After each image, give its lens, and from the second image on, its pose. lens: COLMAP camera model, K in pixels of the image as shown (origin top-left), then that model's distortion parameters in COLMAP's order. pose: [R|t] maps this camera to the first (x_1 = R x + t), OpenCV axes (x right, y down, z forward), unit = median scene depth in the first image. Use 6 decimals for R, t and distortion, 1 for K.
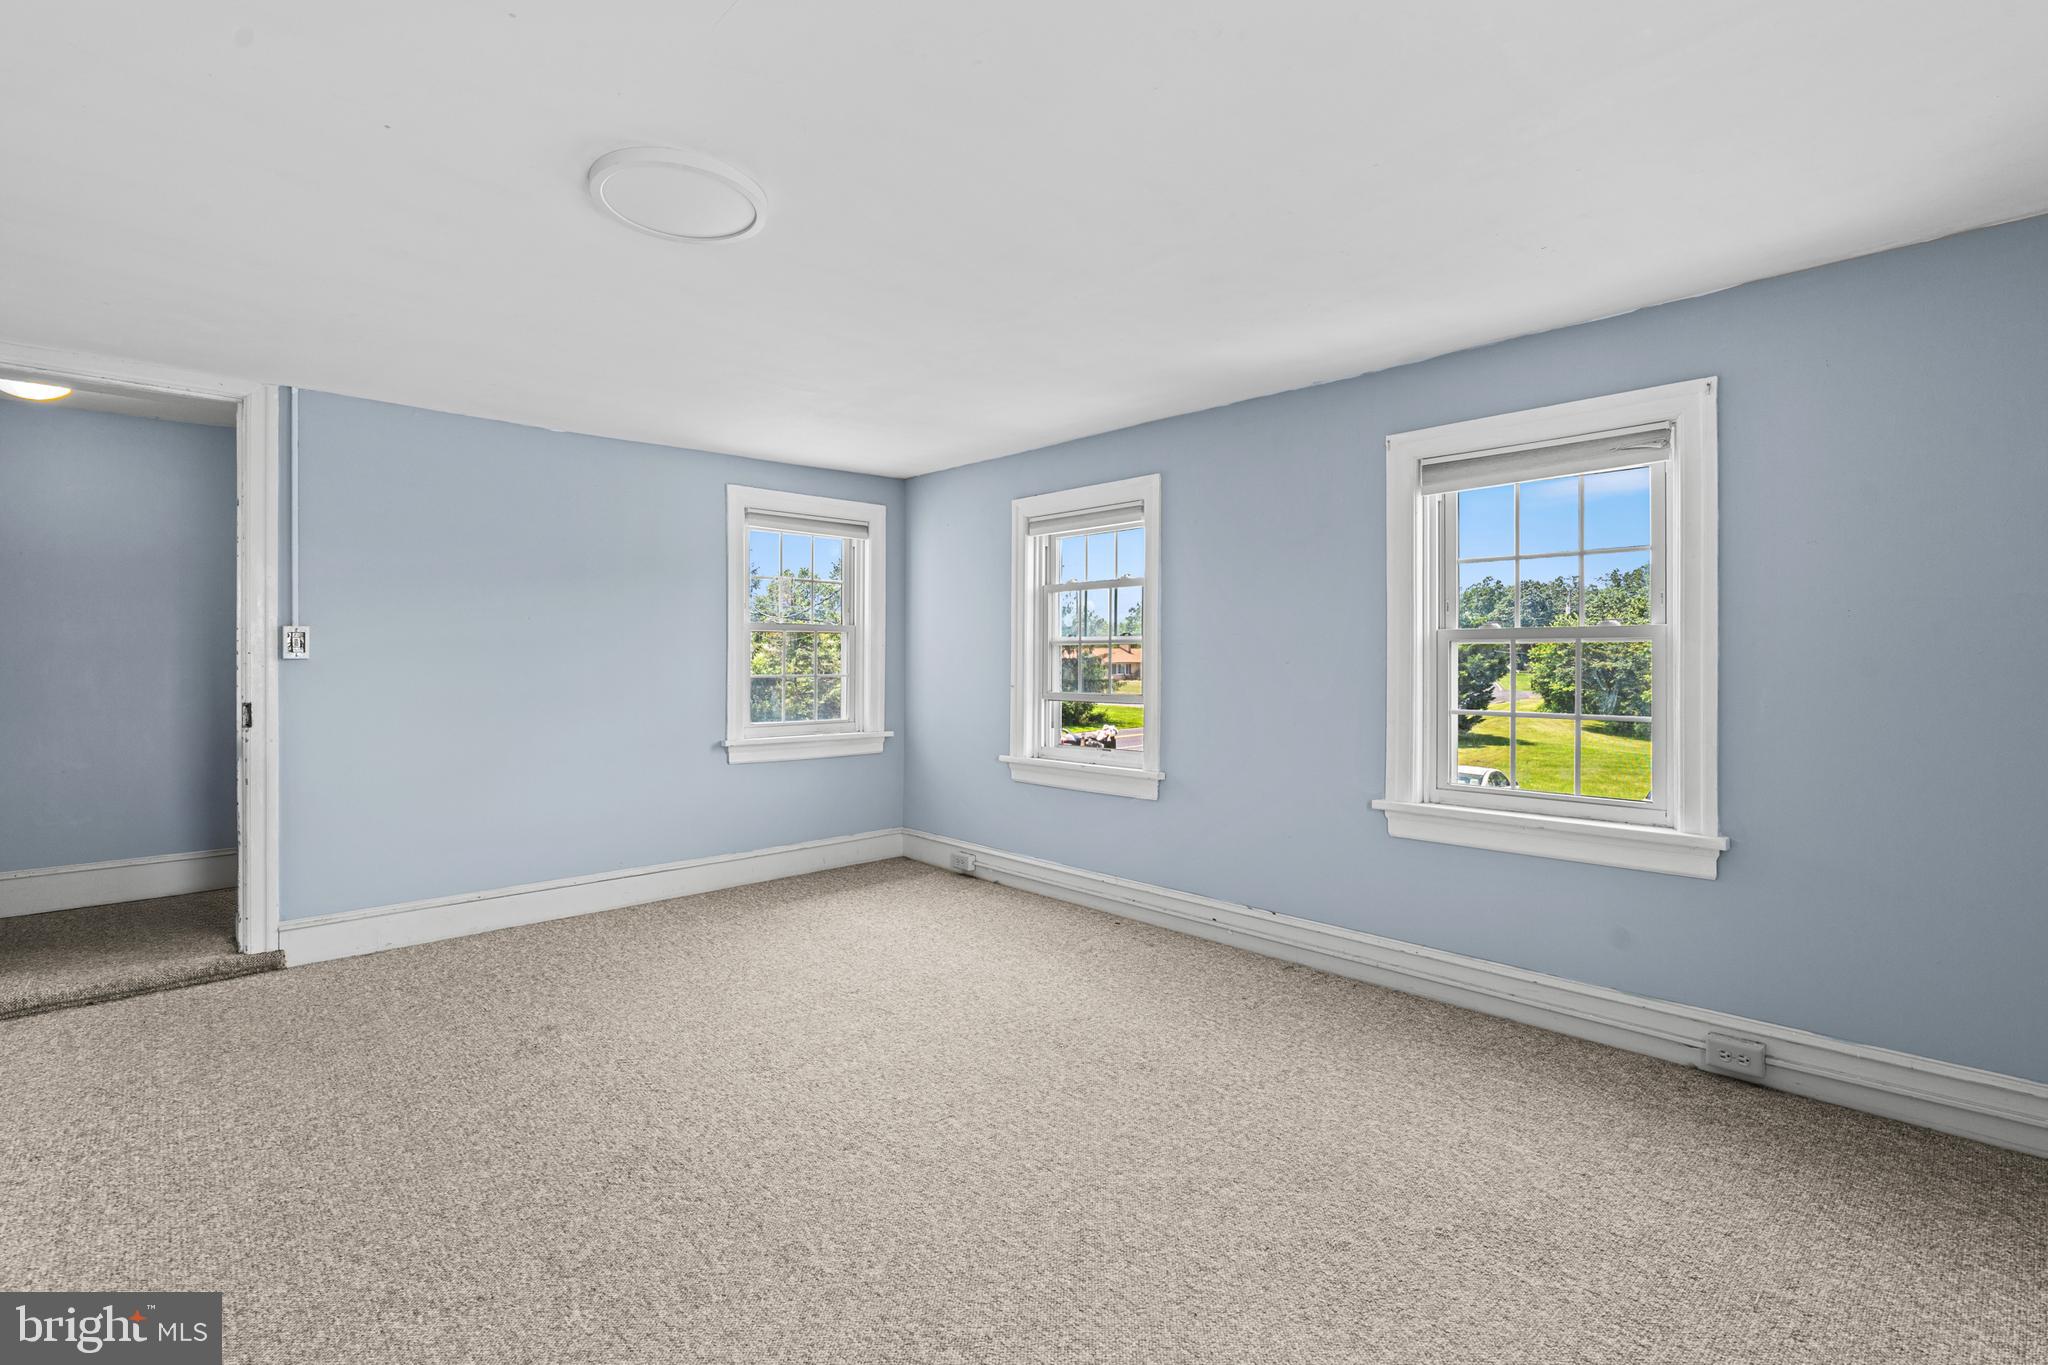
lens RADIAL K [[923.8, 0, 1021.8], [0, 923.8, 658.7], [0, 0, 1]] dist [-0.005070, 0.000540]
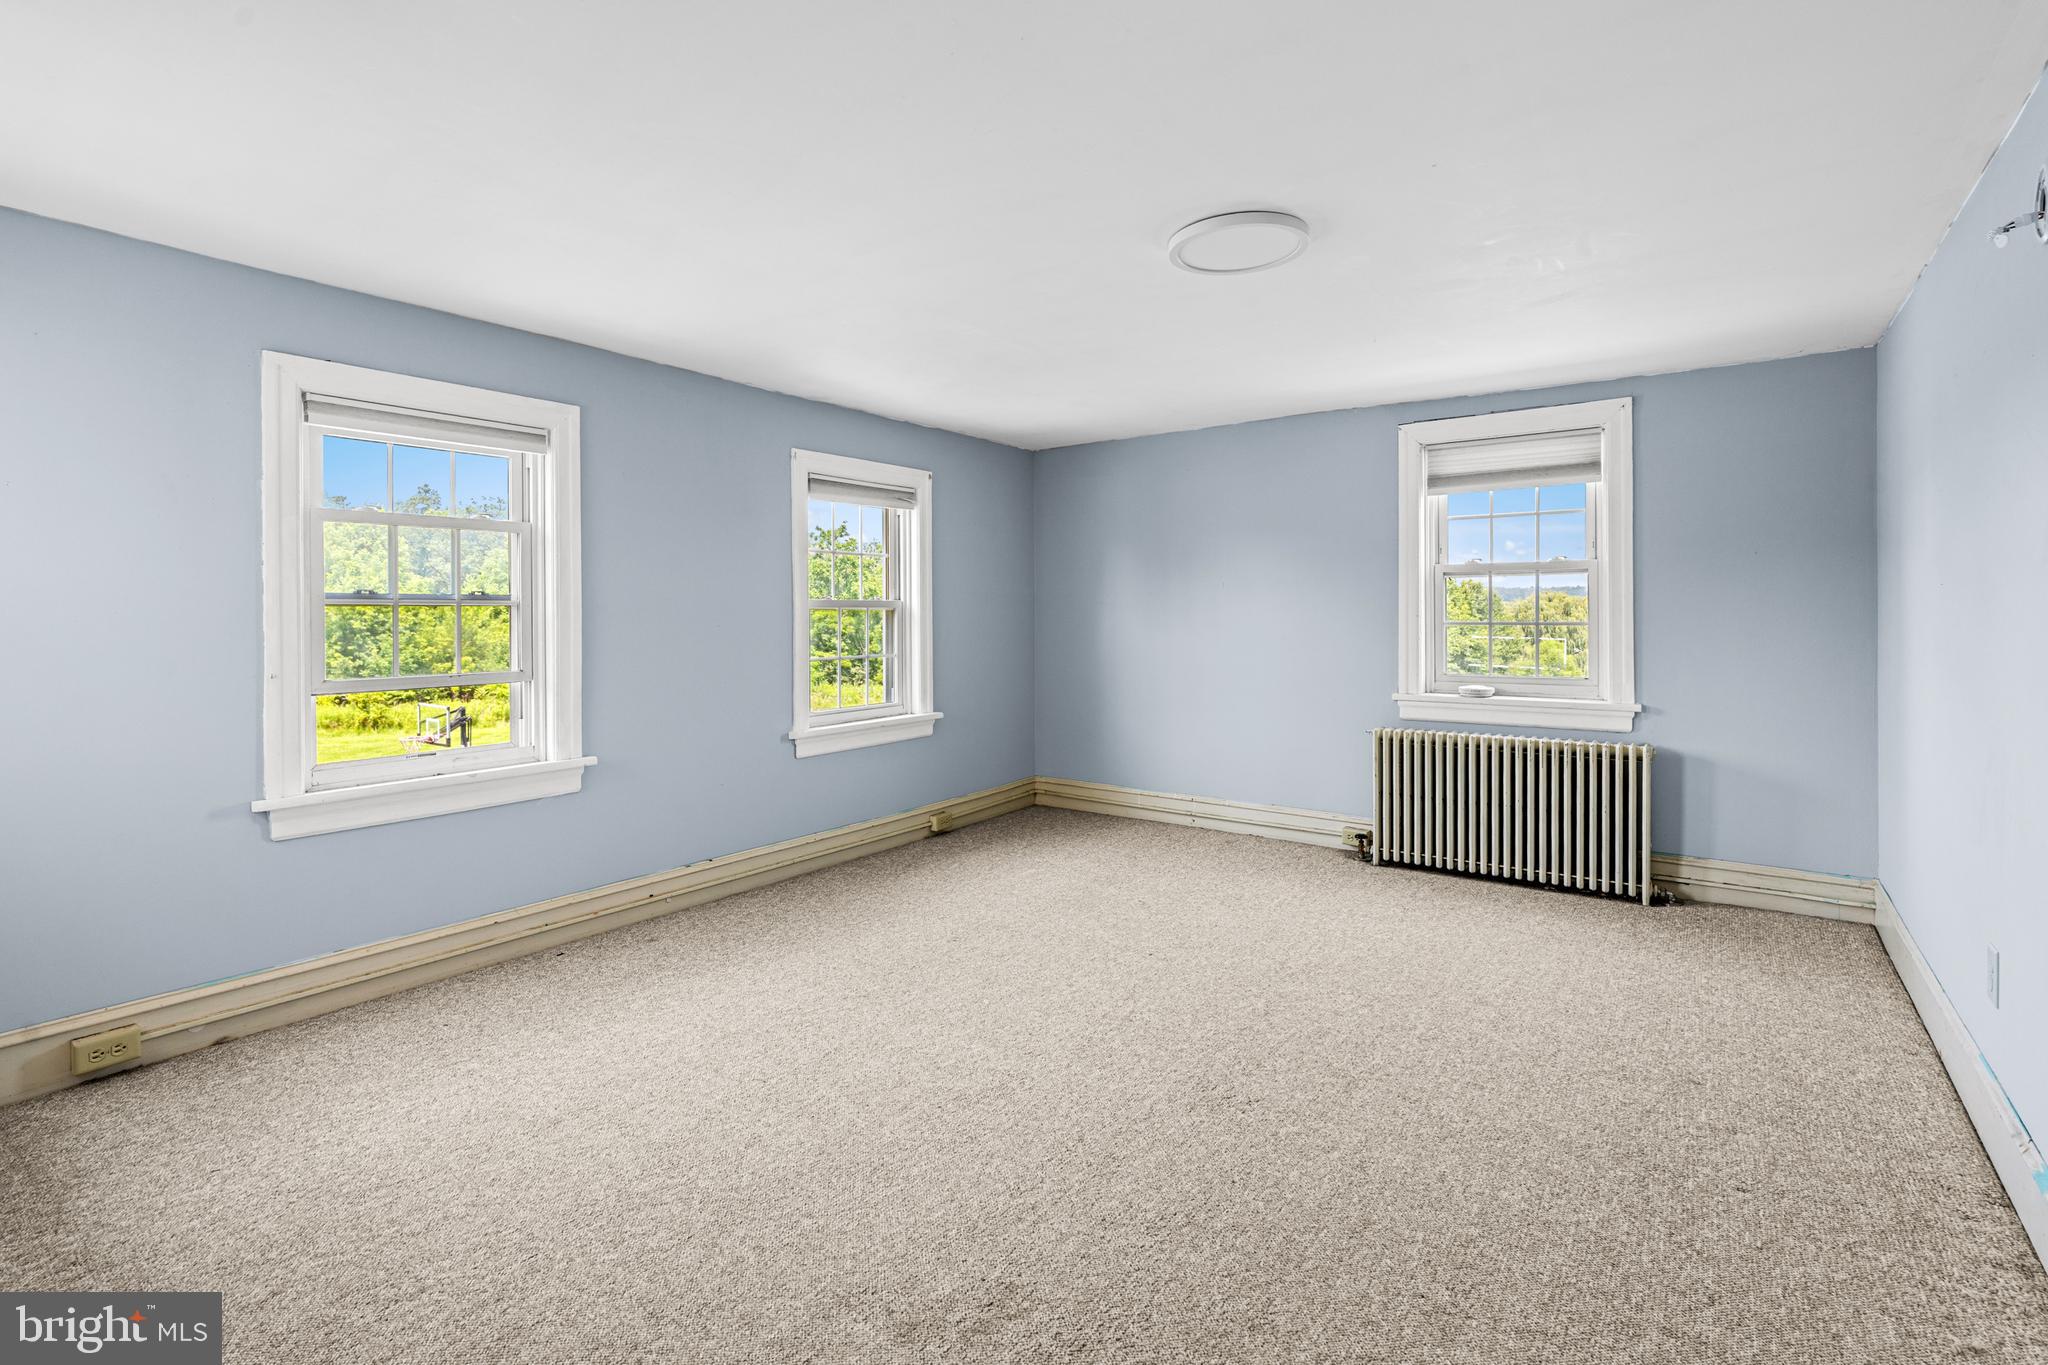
lens RADIAL K [[926.1, 0, 1022.0], [0, 926.1, 618.6], [0, 0, 1]] dist [-0.002986, 0.000016]
pose [[-0.175806, -0.005780, 0.984408, -0.956132], [0.005118, 0.999964, 0.006786, -0.011599], [-0.984412, 0.006231, -0.175770, 0.938344]]
